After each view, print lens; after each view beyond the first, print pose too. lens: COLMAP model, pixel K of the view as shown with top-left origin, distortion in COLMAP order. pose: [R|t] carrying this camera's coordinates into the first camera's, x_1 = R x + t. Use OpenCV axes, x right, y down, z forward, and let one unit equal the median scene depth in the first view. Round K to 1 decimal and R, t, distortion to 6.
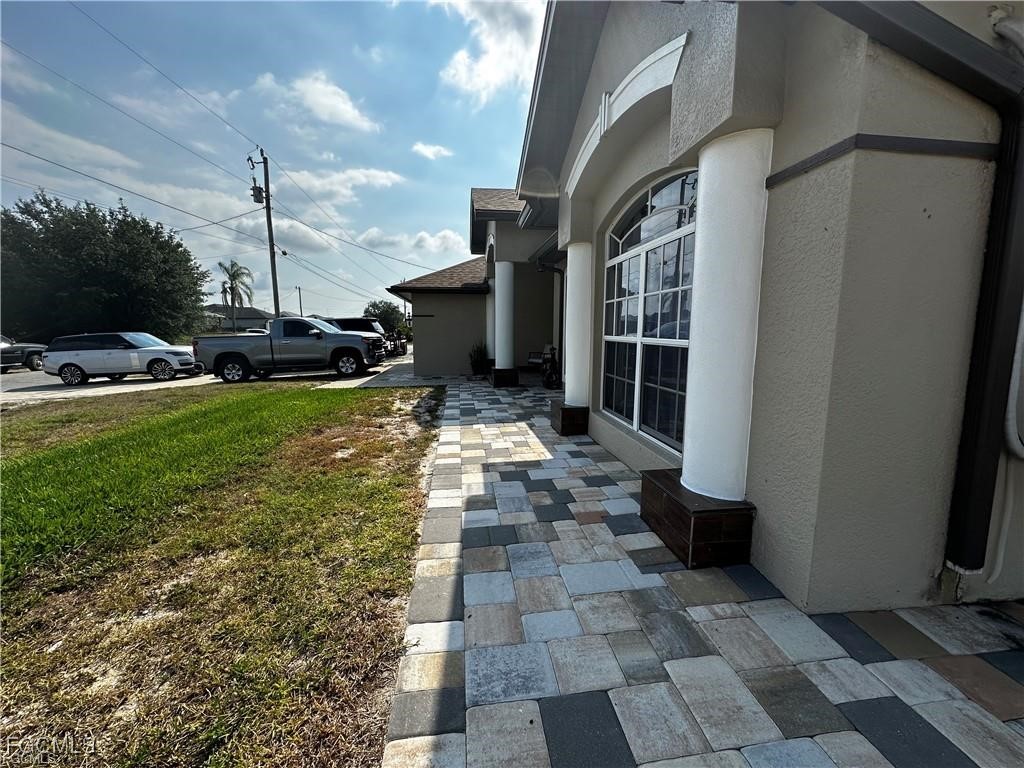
lens RADIAL K [[406.8, 0, 512.4], [0, 406.8, 382.9], [0, 0, 1]] dist [-0.004466, 0.001061]
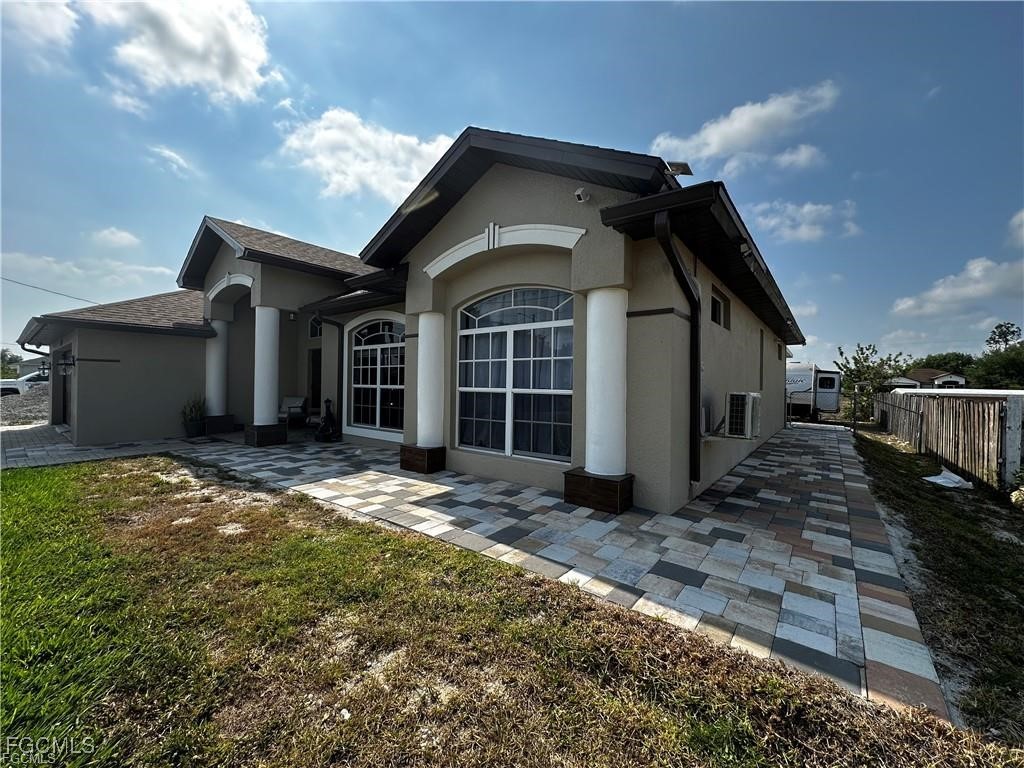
lens RADIAL K [[406.8, 0, 512.7], [0, 406.8, 383.6], [0, 0, 1]] dist [-0.004466, 0.001061]
pose [[0.708748, 0.010609, 0.705382, -0.763568], [0.080022, 0.992224, -0.095328, 0.008126], [-0.700909, 0.124010, 0.702388, -0.009394]]
